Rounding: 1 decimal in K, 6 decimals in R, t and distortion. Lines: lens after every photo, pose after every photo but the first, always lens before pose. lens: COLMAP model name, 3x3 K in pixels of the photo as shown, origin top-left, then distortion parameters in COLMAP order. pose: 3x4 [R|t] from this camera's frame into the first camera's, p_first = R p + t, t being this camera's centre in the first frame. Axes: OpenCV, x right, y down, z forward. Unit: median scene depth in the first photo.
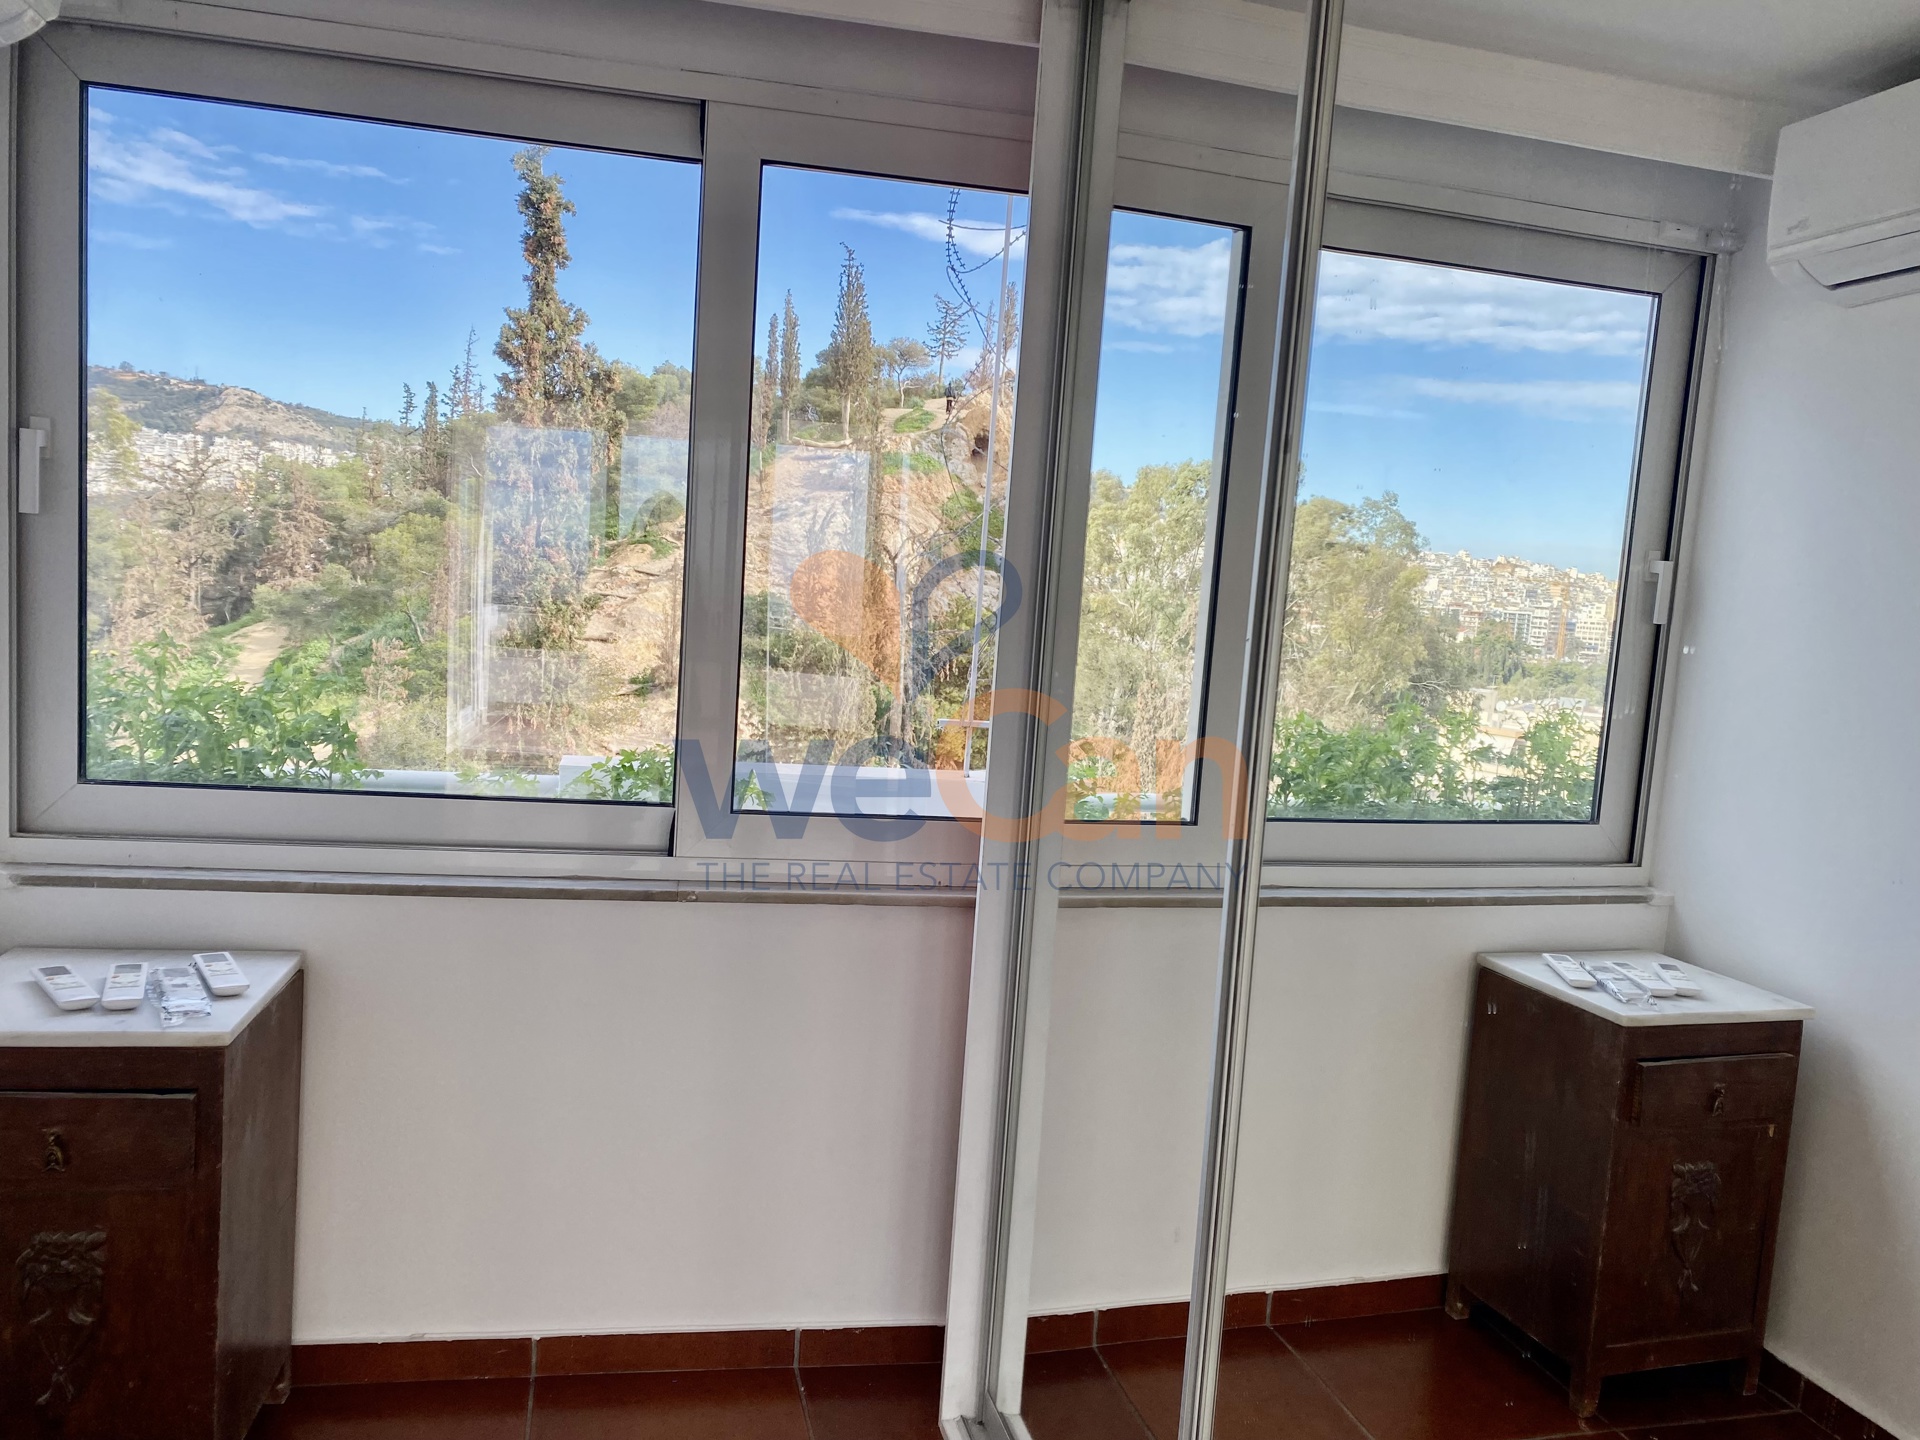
lens RADIAL K [[1441.8, 0, 947.7], [0, 1441.8, 711.3], [0, 0, 1]] dist [0.115718, -0.200908]
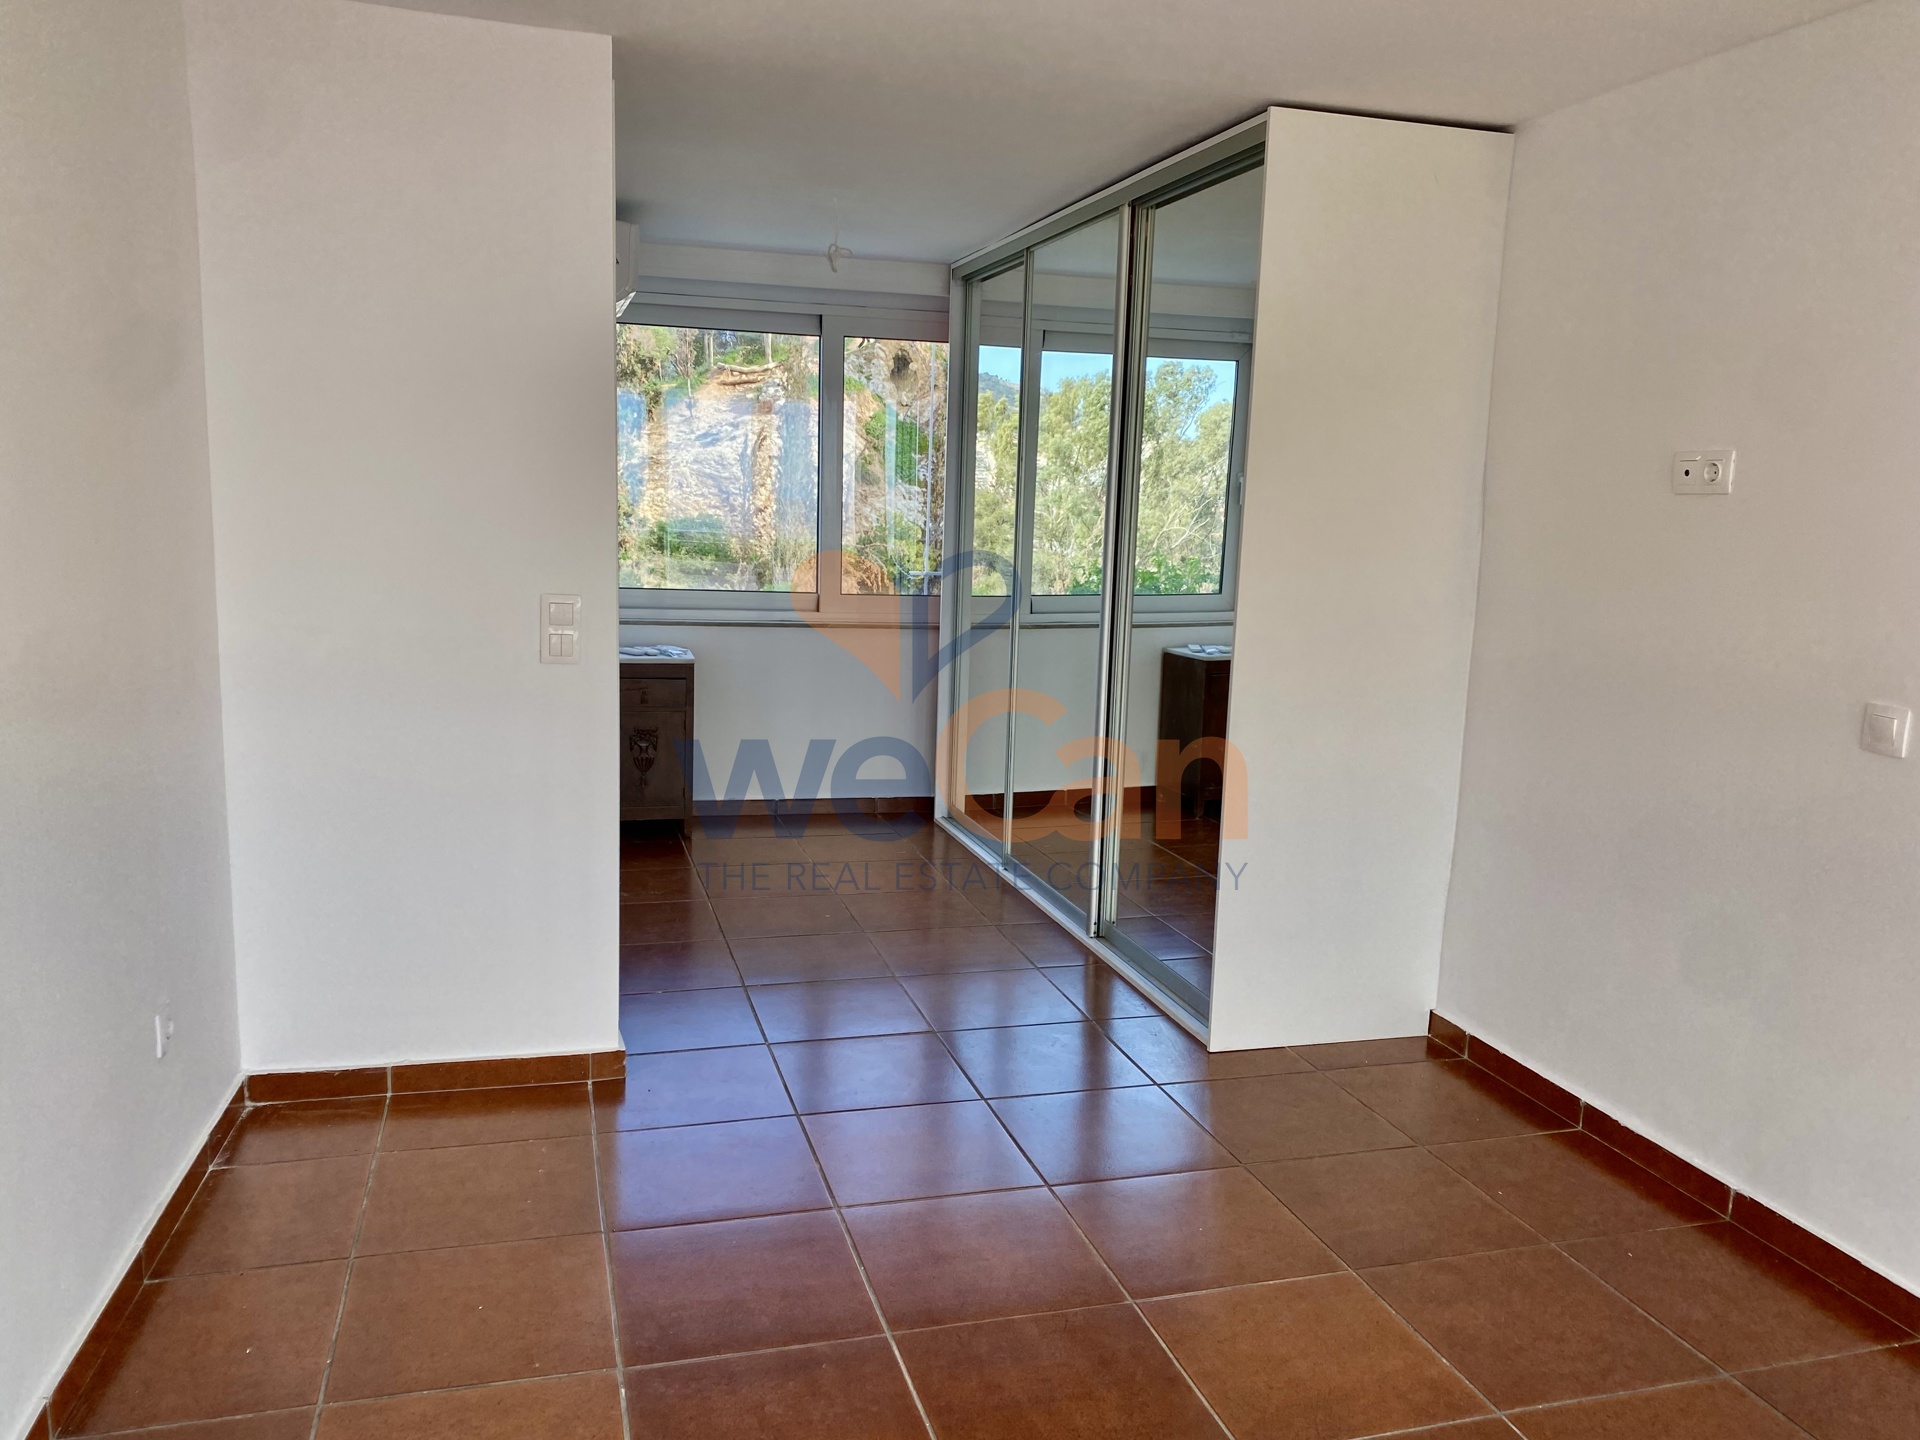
lens RADIAL K [[1441.8, 0, 947.7], [0, 1441.8, 711.3], [0, 0, 1]] dist [0.115718, -0.200908]
pose [[0.997790, -0.046644, 0.047316, -0.089586], [0.043829, 0.997303, 0.058878, 0.129577], [-0.049935, -0.056674, 0.997143, -1.459577]]
